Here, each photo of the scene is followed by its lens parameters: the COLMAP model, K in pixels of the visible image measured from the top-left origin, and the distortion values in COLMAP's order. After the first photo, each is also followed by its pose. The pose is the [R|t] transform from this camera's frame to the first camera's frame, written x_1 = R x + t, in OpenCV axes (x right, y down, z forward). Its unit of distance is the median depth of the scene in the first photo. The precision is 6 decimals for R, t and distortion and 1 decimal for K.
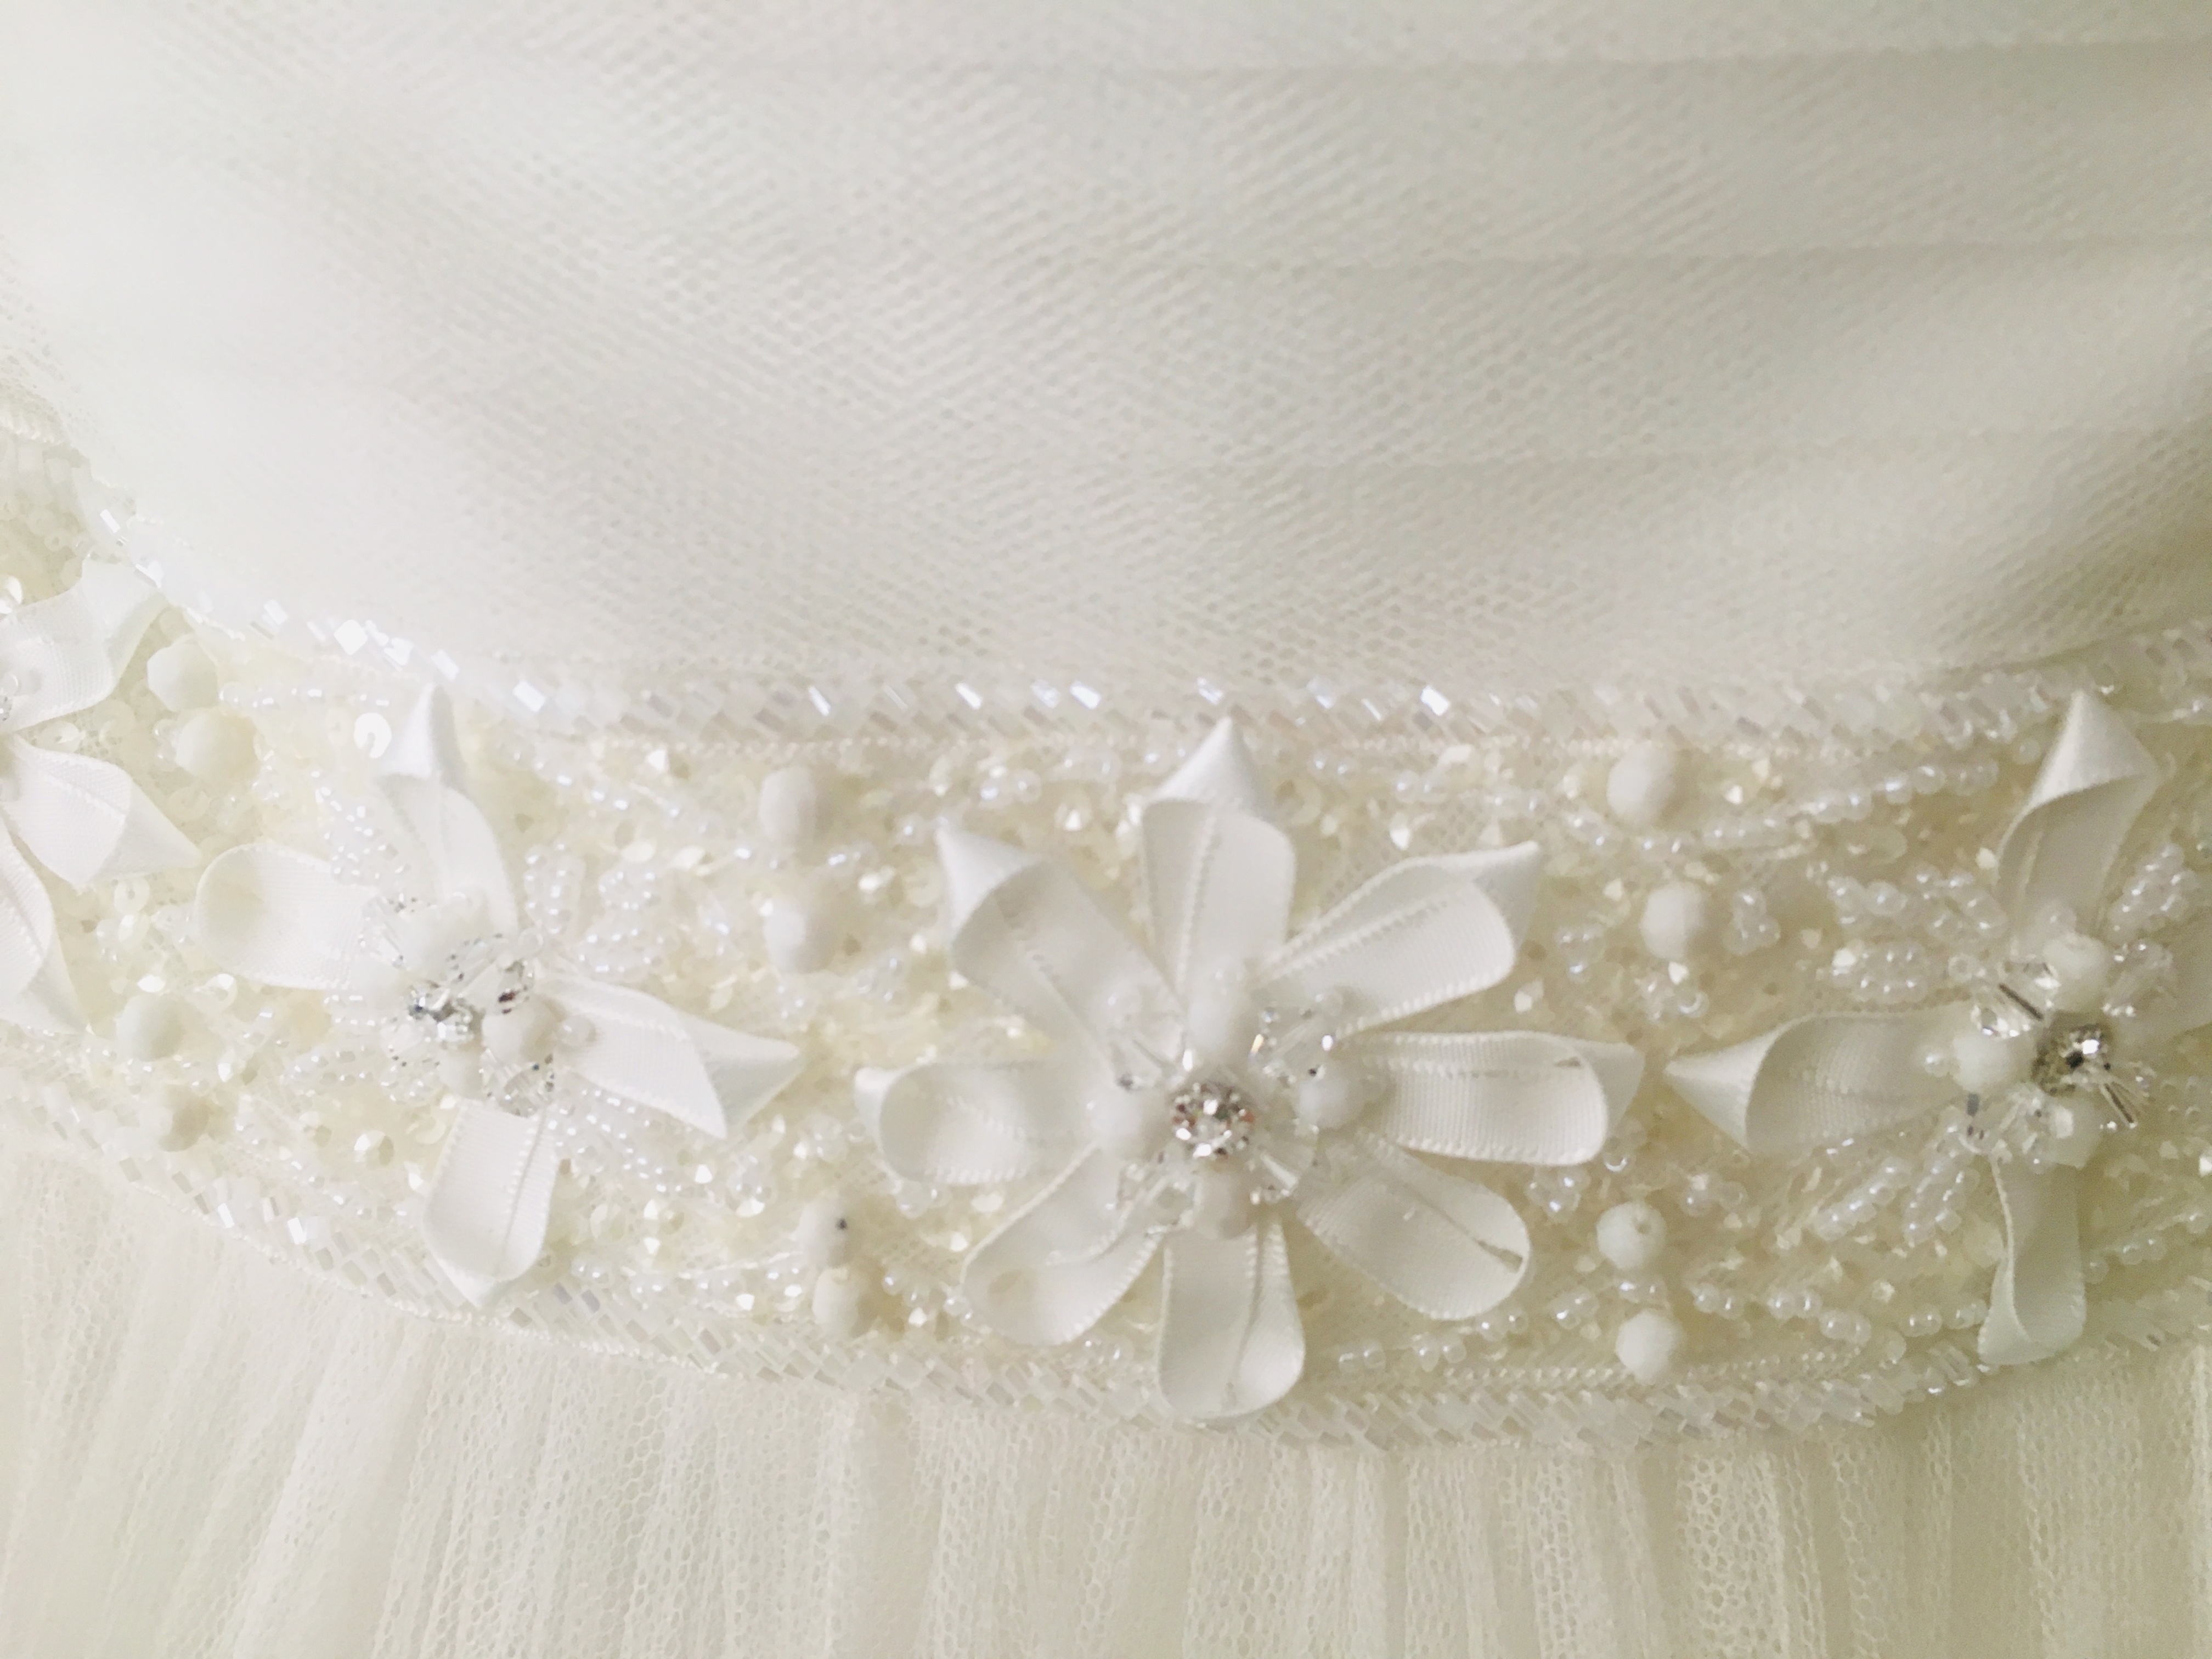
lens RADIAL K [[1859.1, 0, 1106.0], [0, 1859.1, 829.5], [0, 0, 1]] dist [0.154091, 0.003785]
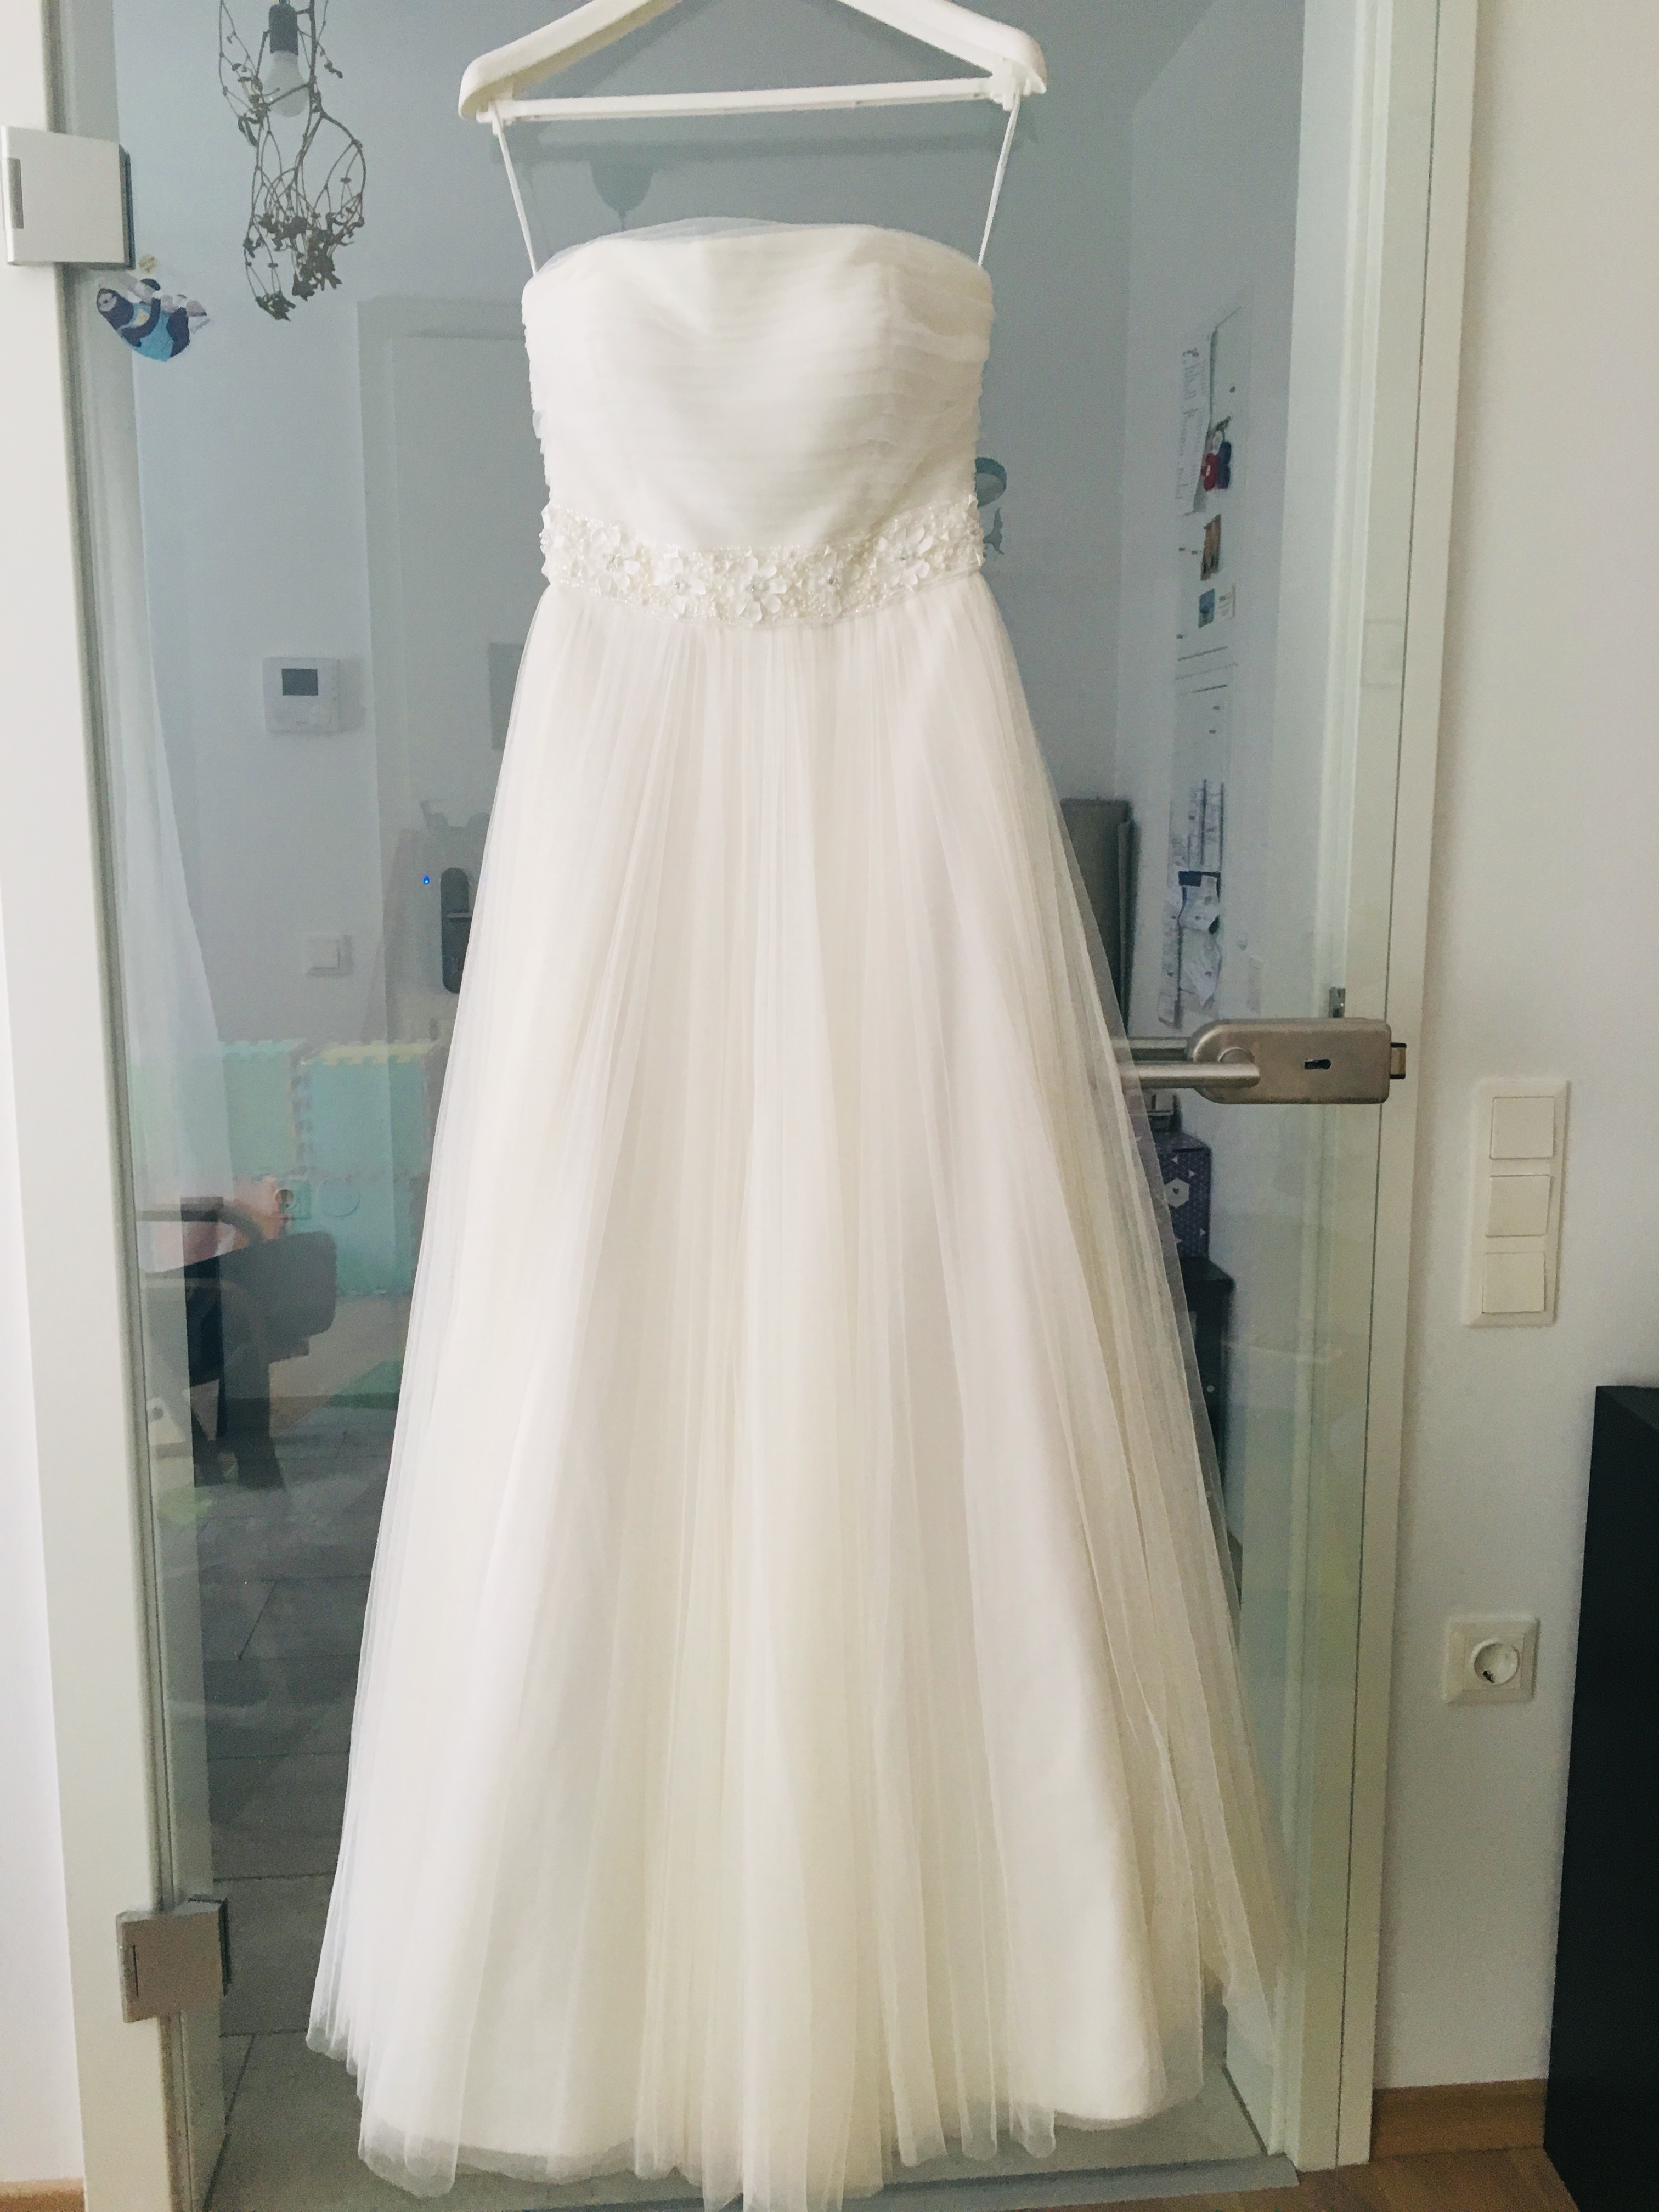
lens RADIAL K [[1859.1, 0, 816.5], [0, 1859.1, 1009.2], [0, 0, 1]] dist [0.154091, 0.003785]
pose [[0.999676, -0.021501, 0.013589, 0.221062], [0.020689, 0.998143, 0.057290, 1.869537], [-0.014796, -0.056990, 0.998265, -9.450211]]
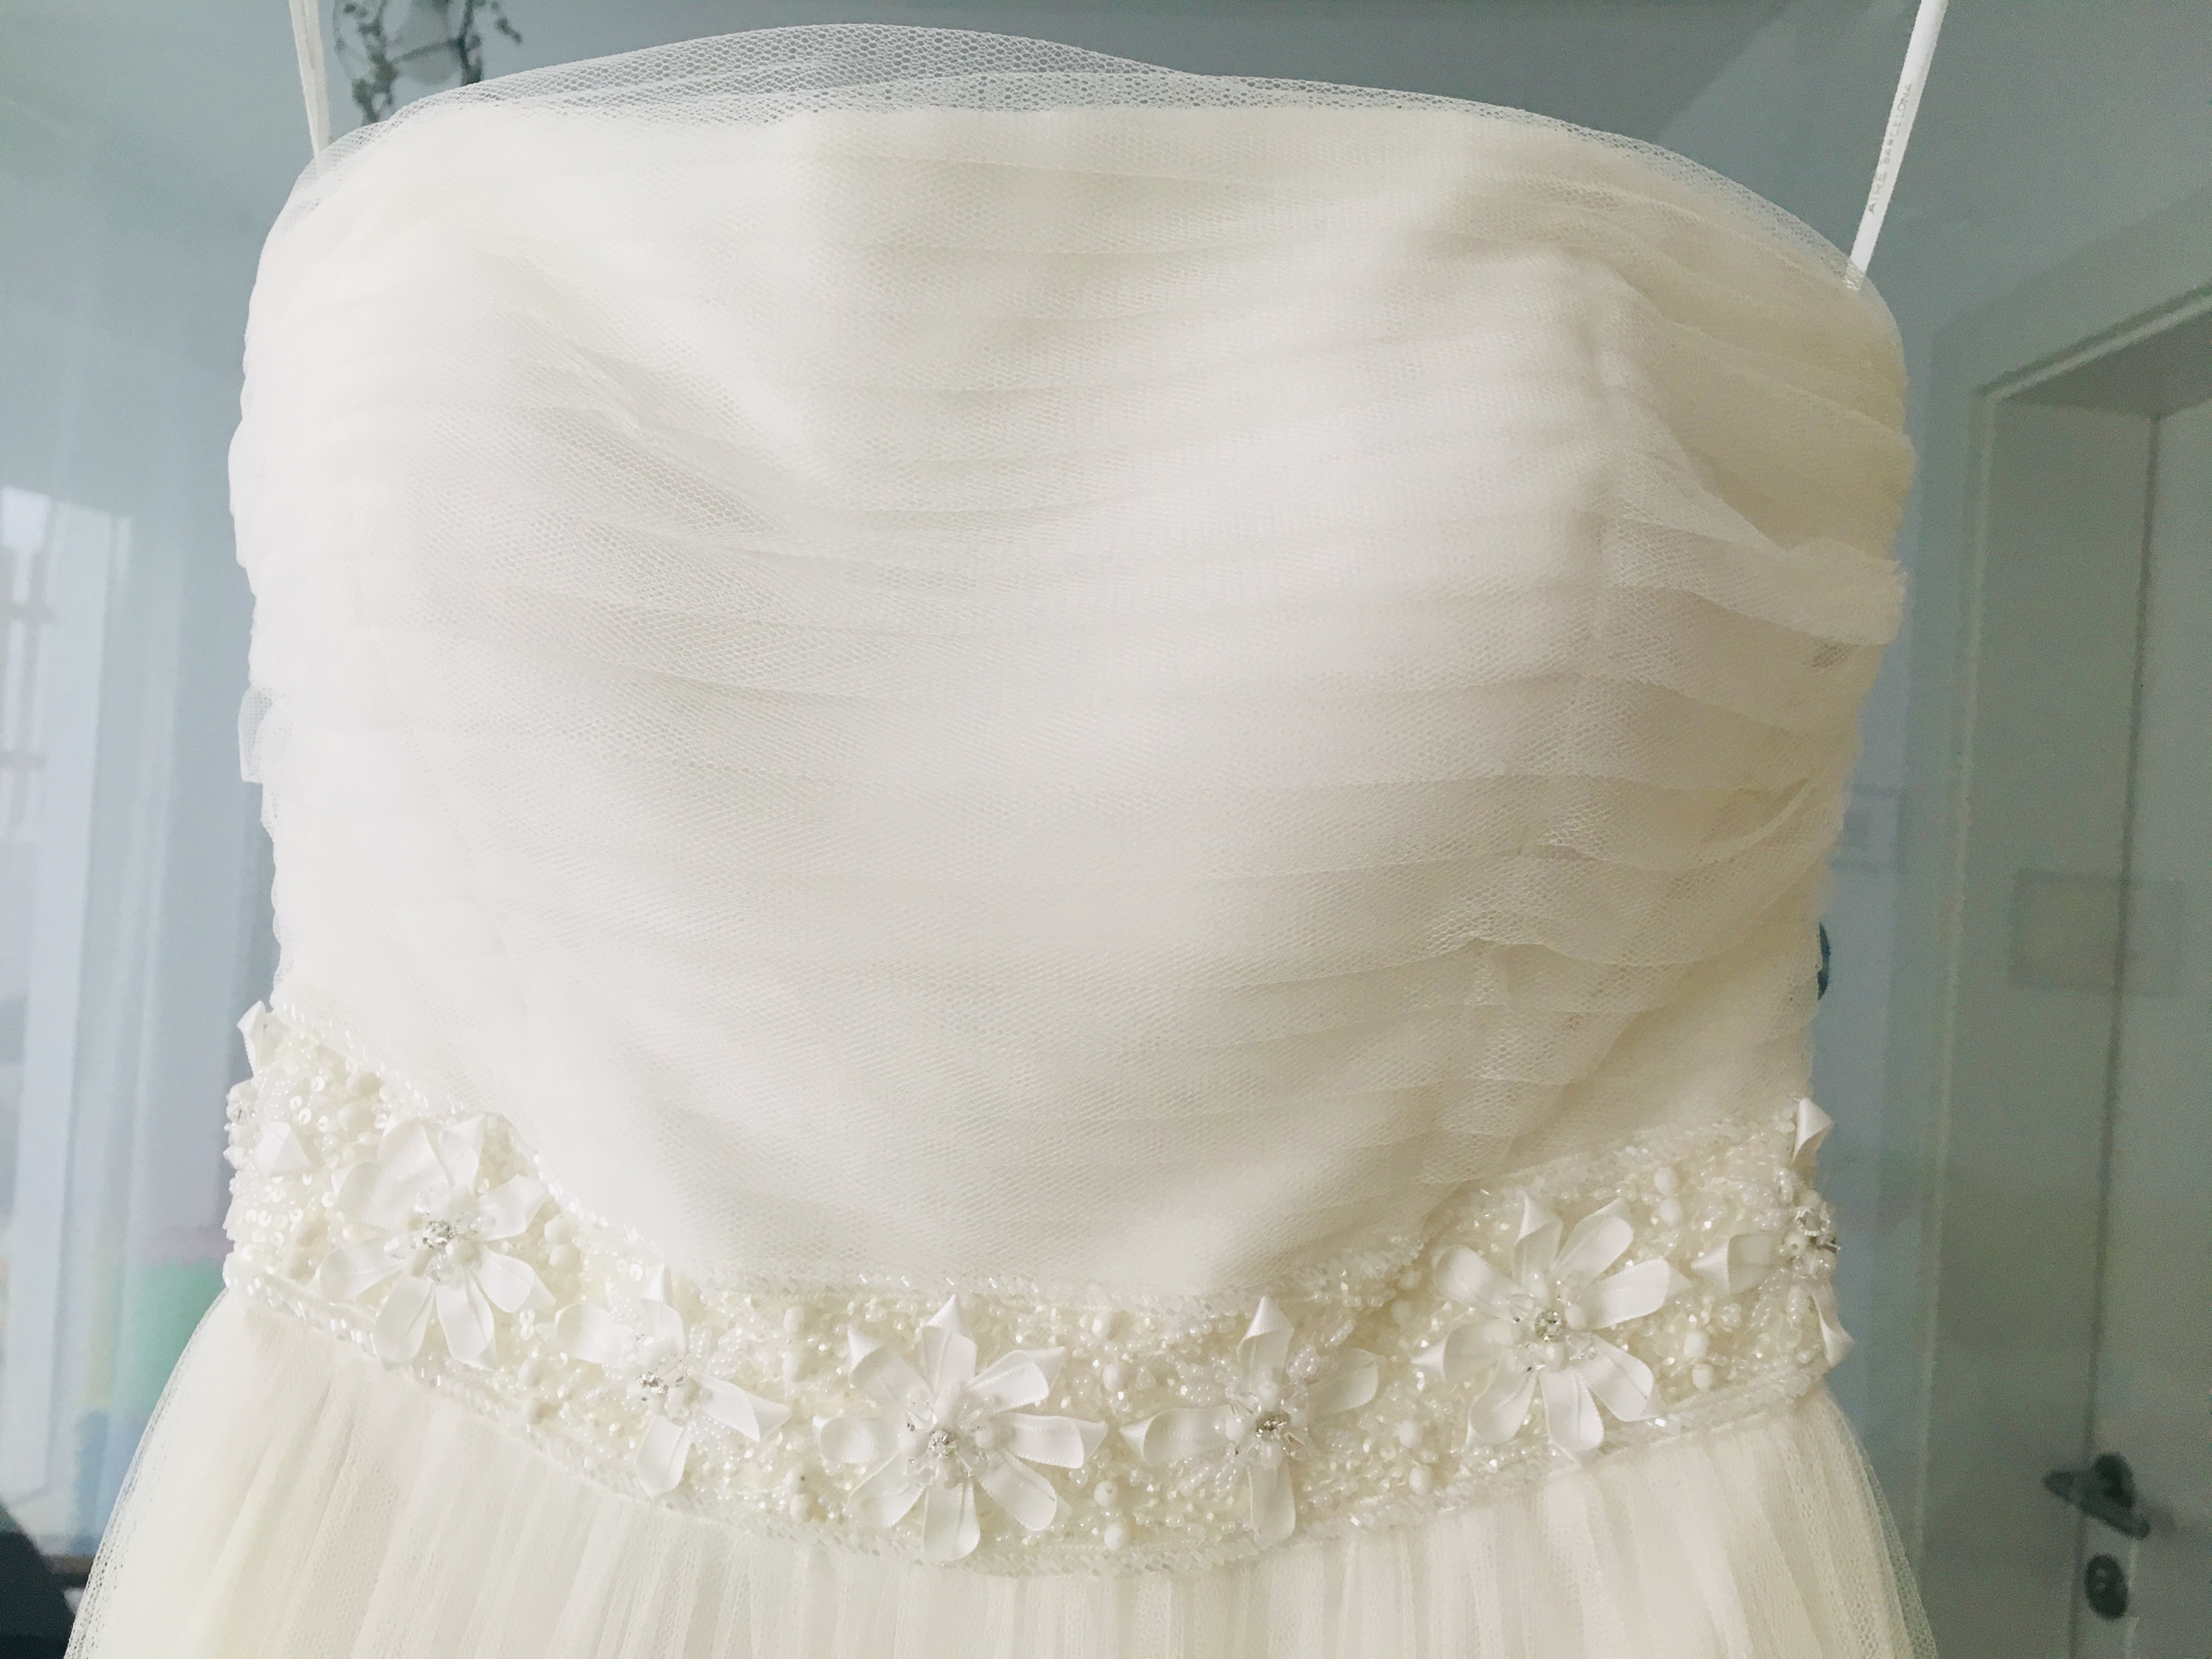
lens RADIAL K [[1859.1, 0, 1106.0], [0, 1859.1, 829.5], [0, 0, 1]] dist [0.154091, 0.003785]
pose [[0.998739, 0.049976, -0.004715, 0.244625], [-0.050183, 0.996300, -0.069776, -0.517656], [0.001211, 0.069925, 0.997552, -1.676499]]
